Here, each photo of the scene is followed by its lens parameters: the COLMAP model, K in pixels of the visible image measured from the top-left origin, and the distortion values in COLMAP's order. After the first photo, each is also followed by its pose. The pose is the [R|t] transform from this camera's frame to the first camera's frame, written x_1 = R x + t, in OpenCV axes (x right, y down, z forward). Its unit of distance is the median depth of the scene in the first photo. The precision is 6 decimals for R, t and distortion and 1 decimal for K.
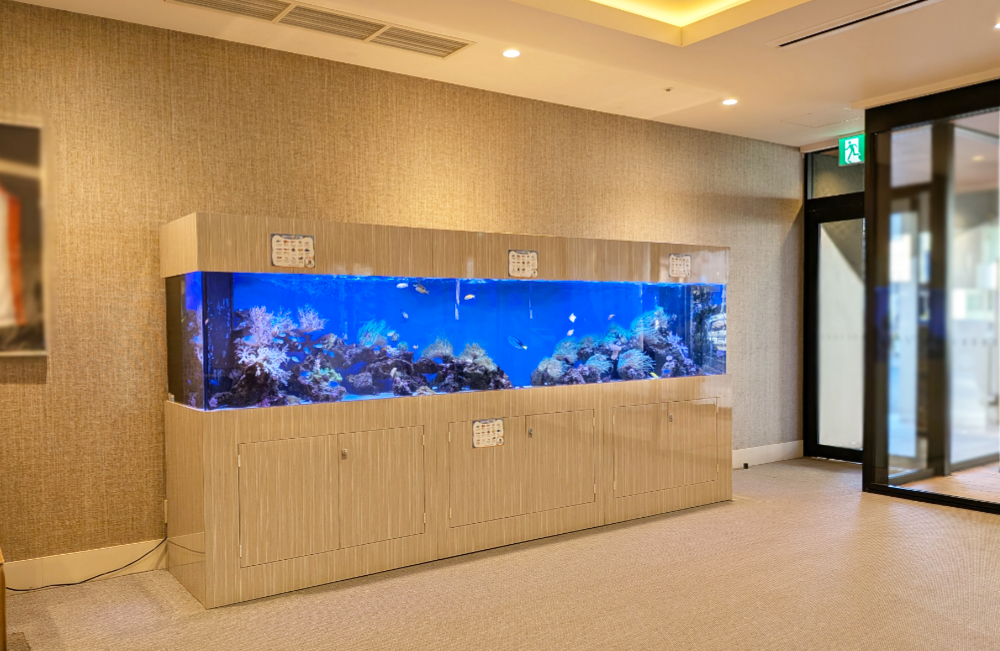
lens RADIAL K [[784.3, 0, 457.0], [0, 784.3, 356.4], [0, 0, 1]] dist [0.044829, -0.005201]
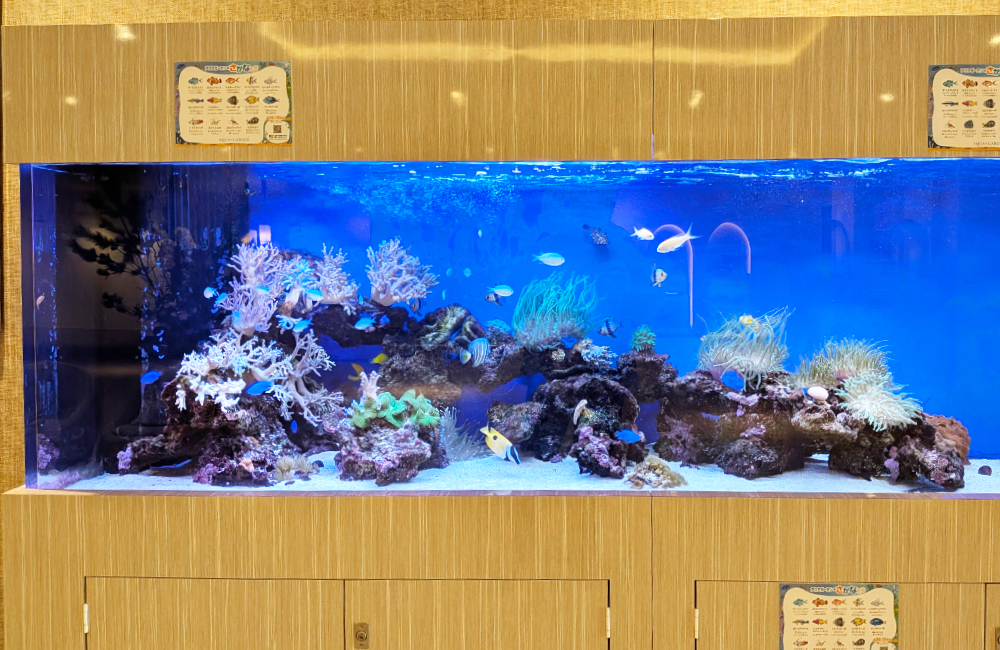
lens RADIAL K [[795.6, 0, 559.6], [0, 795.6, 283.3], [0, 0, 1]] dist [0.083479, -0.142383]
pose [[0.819535, 0.024526, -0.572504, 0.136386], [-0.032033, 0.999482, -0.003038, -0.041809], [0.572133, 0.020829, 0.819896, 0.663537]]
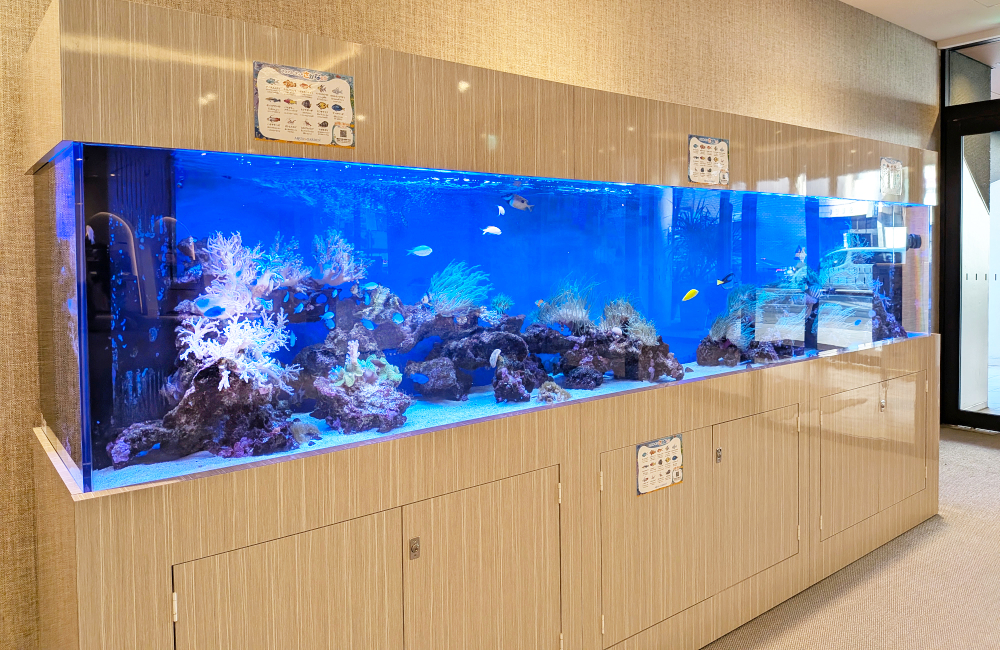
lens RADIAL K [[716.5, 0, 502.6], [0, 716.5, 275.1], [0, 0, 1]] dist [0.074215, -0.129772]
pose [[0.996754, -0.003159, 0.080443, -0.113768], [0.004347, 0.999884, -0.014593, -0.028583], [-0.080387, 0.014896, 0.996652, 0.509734]]
